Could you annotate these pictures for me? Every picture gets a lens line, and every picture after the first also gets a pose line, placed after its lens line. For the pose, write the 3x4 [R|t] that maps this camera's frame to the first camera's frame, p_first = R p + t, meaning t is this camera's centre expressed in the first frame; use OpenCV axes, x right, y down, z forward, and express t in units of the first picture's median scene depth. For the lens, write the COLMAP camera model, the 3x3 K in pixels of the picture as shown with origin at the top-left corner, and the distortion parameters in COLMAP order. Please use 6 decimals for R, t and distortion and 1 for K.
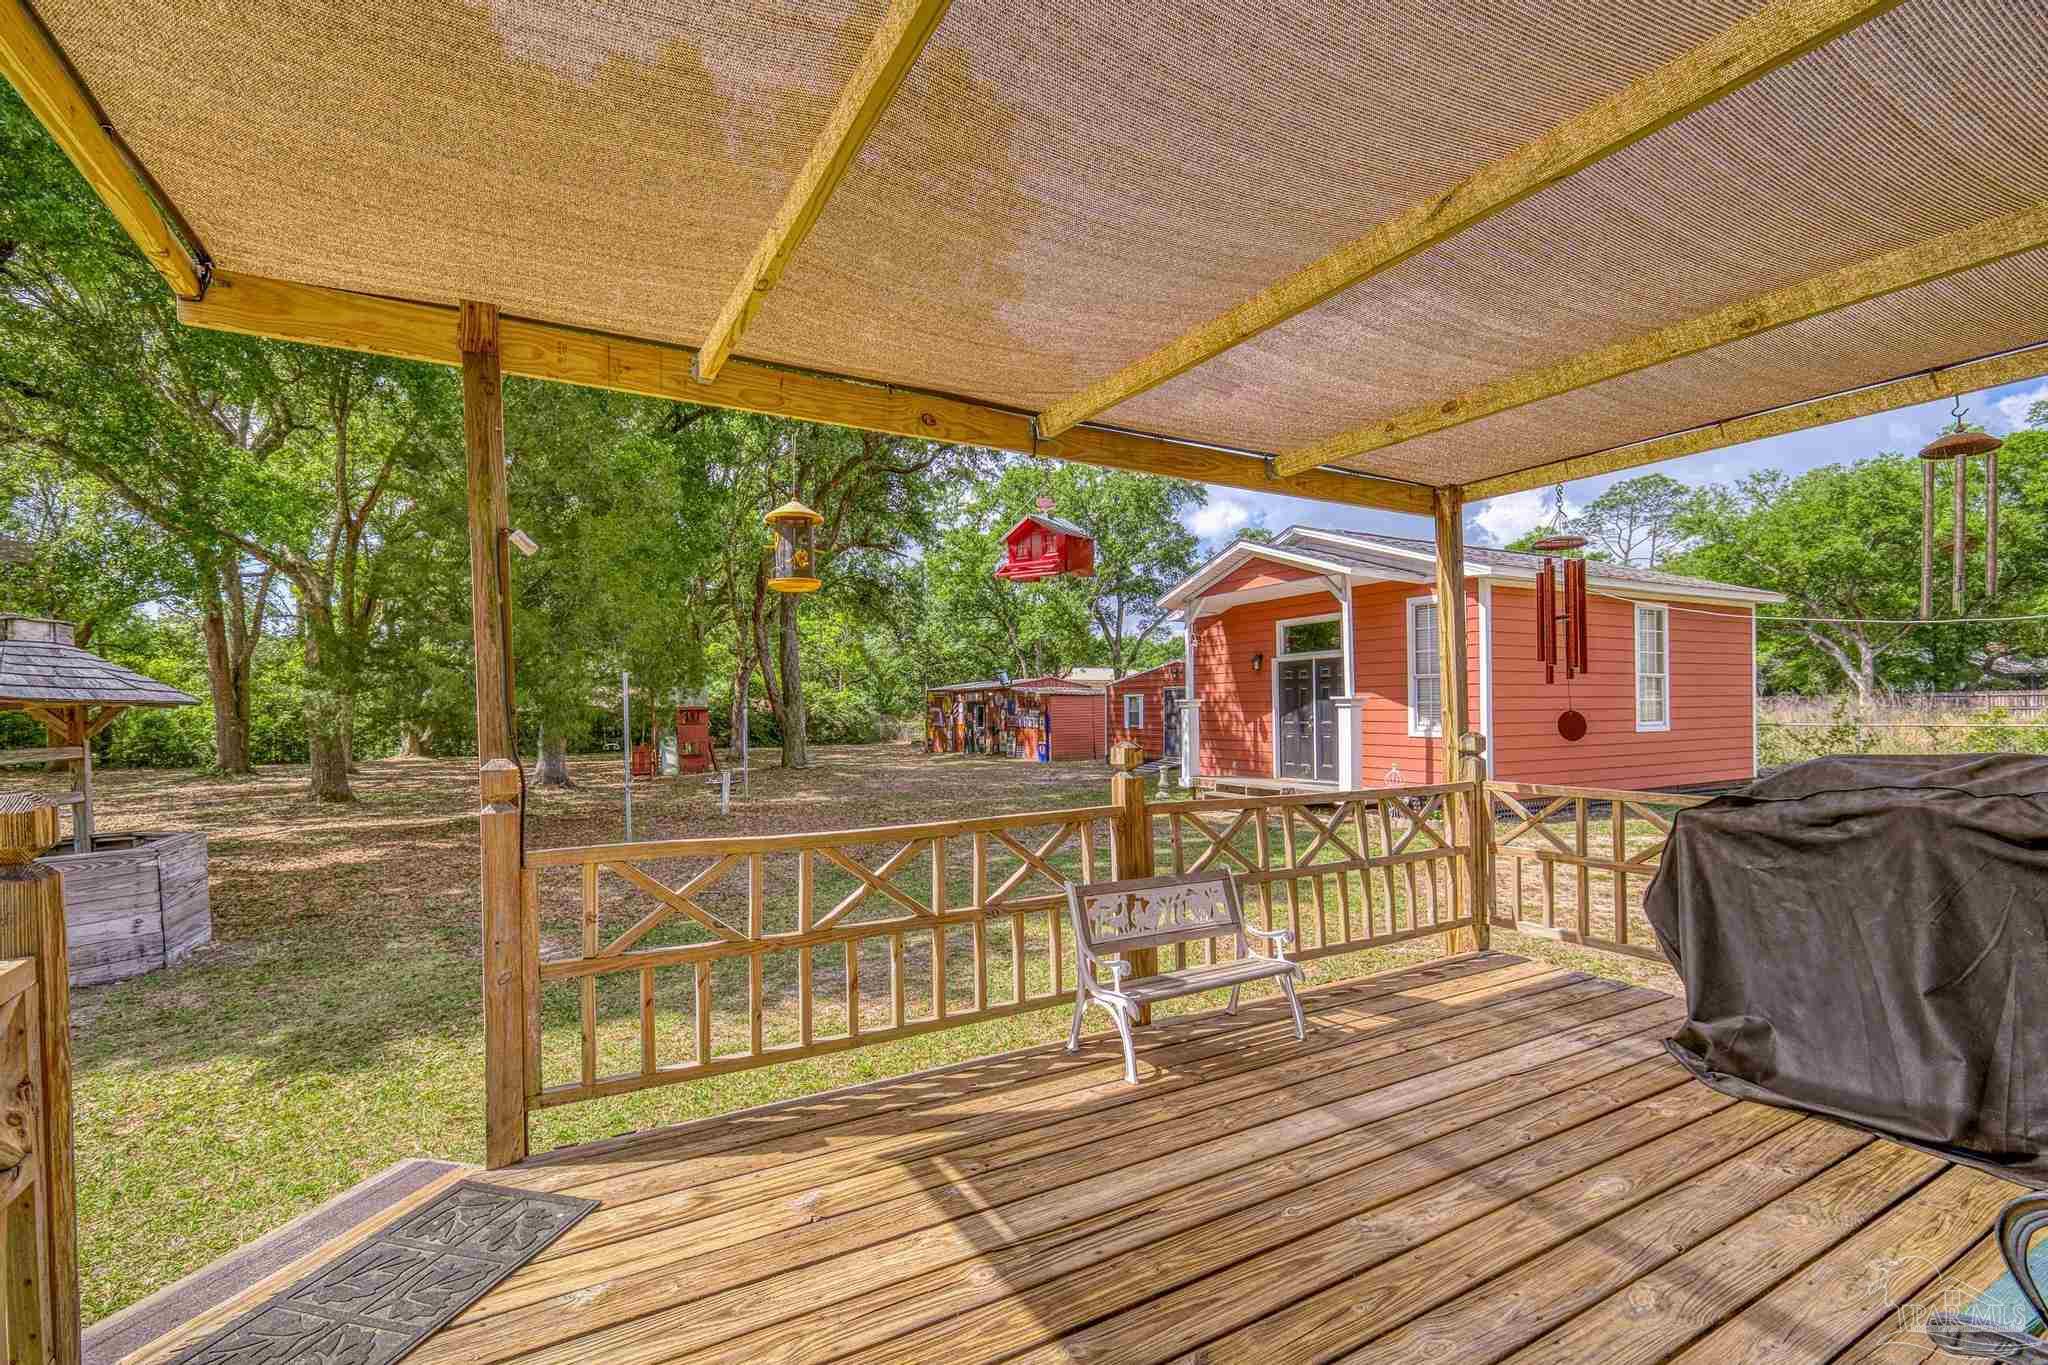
lens RADIAL K [[888.0, 0, 1013.7], [0, 888.0, 699.2], [0, 0, 1]] dist [0.004266, 0.001226]
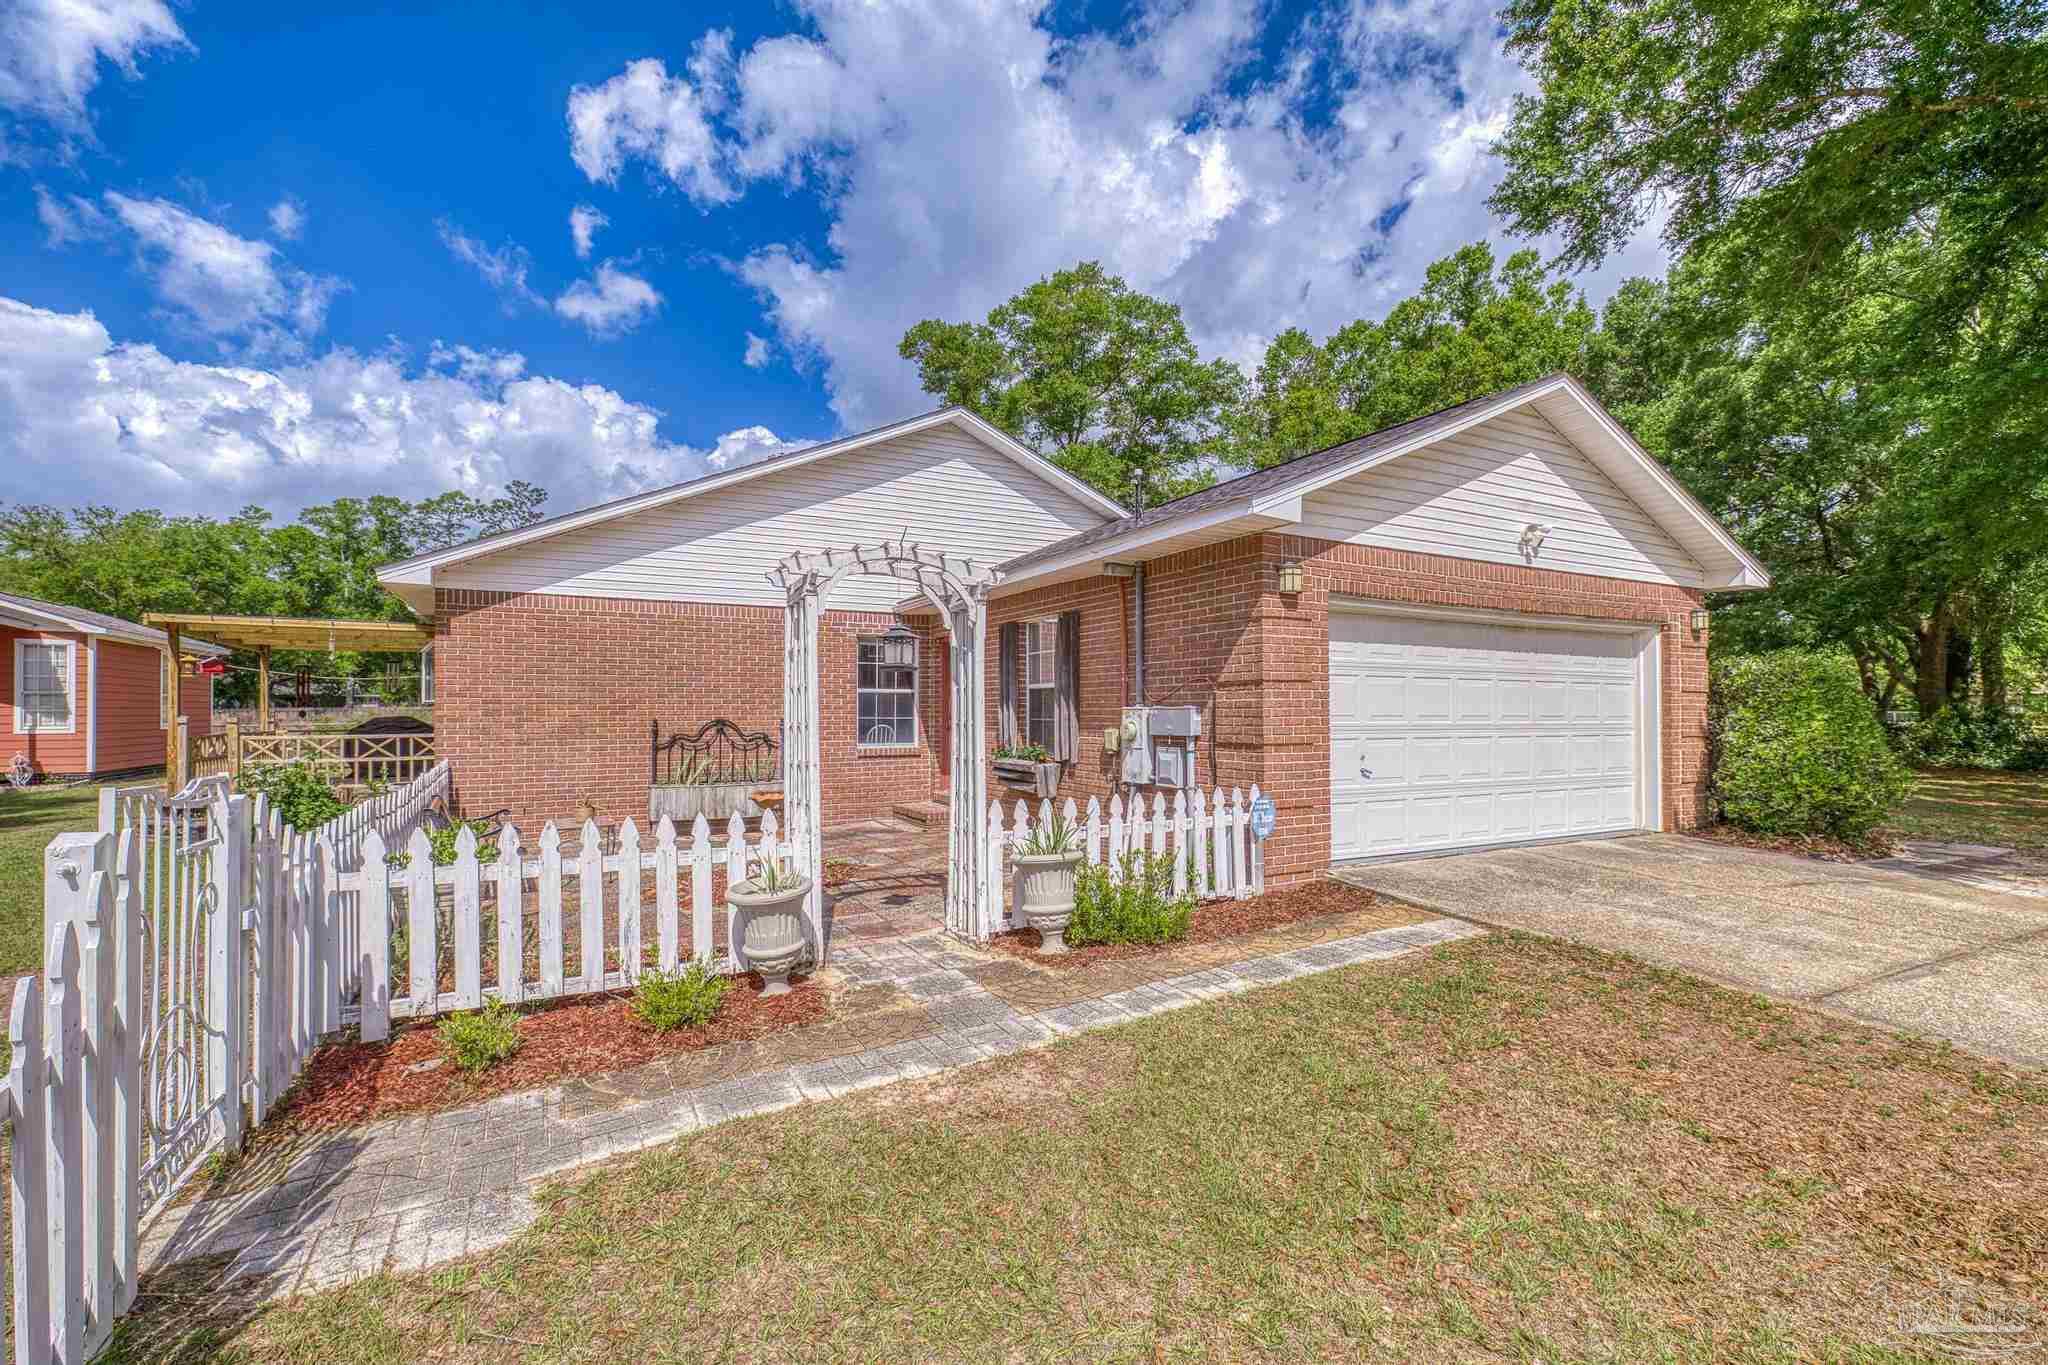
lens RADIAL K [[888.0, 0, 1029.6], [0, 888.0, 684.1], [0, 0, 1]] dist [0.004266, 0.001226]
pose [[0.008484, 0.040827, 0.999130, -0.416341], [-0.006606, 0.999147, -0.040771, 0.003747], [-0.999942, -0.006255, 0.008747, -0.276005]]
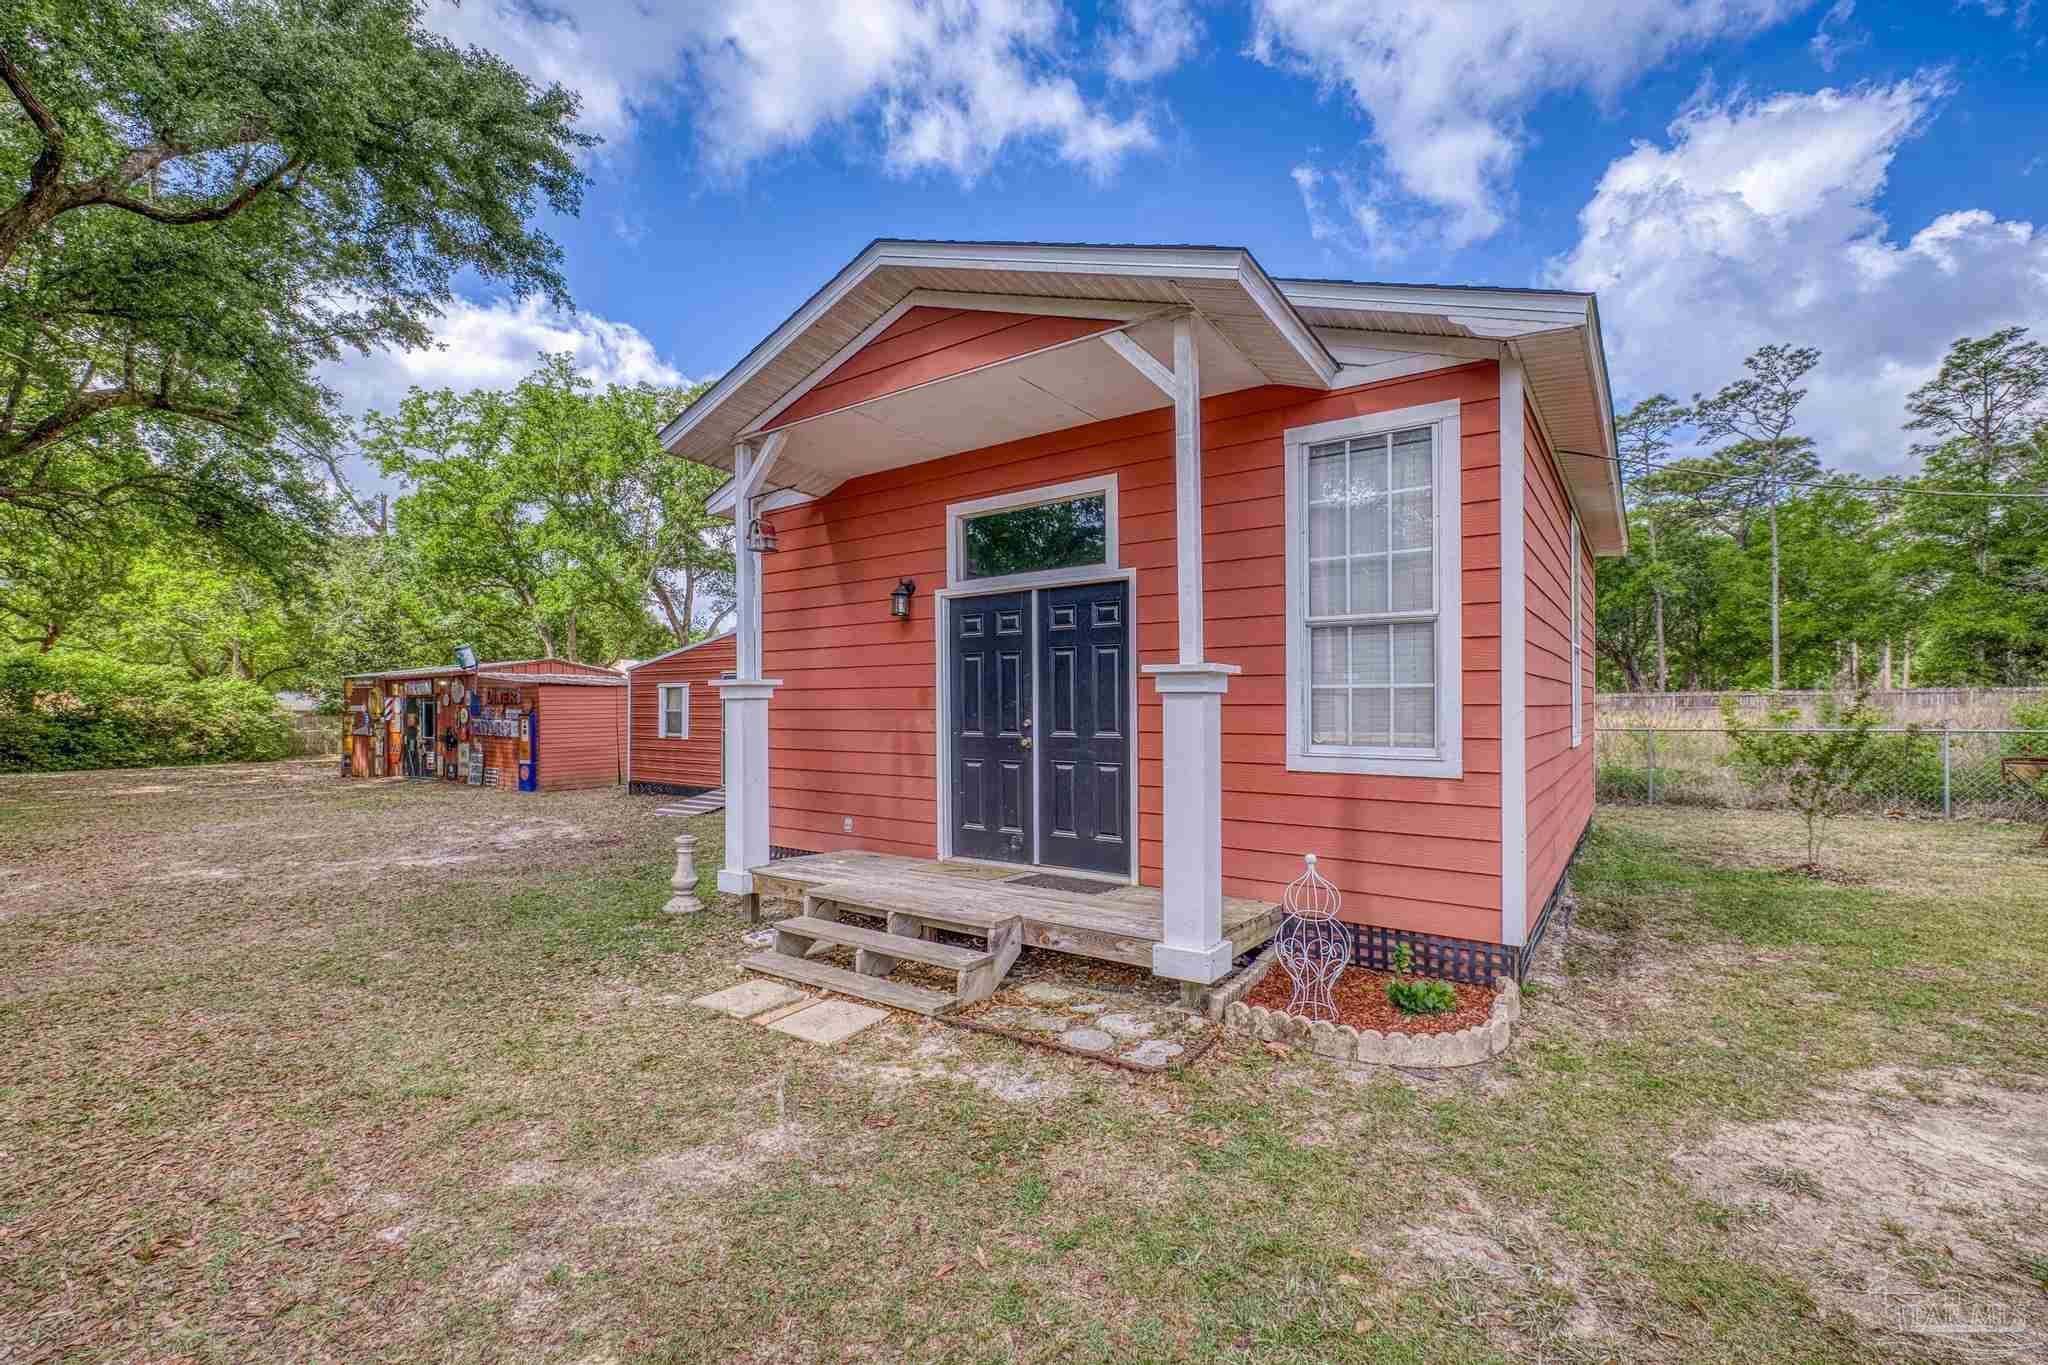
lens RADIAL K [[888.0, 0, 1011.7], [0, 888.0, 696.9], [0, 0, 1]] dist [0.004266, 0.001226]
pose [[0.899753, 0.009480, 0.436297, 0.066265], [-0.007642, 0.999953, -0.005968, 0.004979], [-0.436333, 0.002035, 0.899783, 0.293519]]
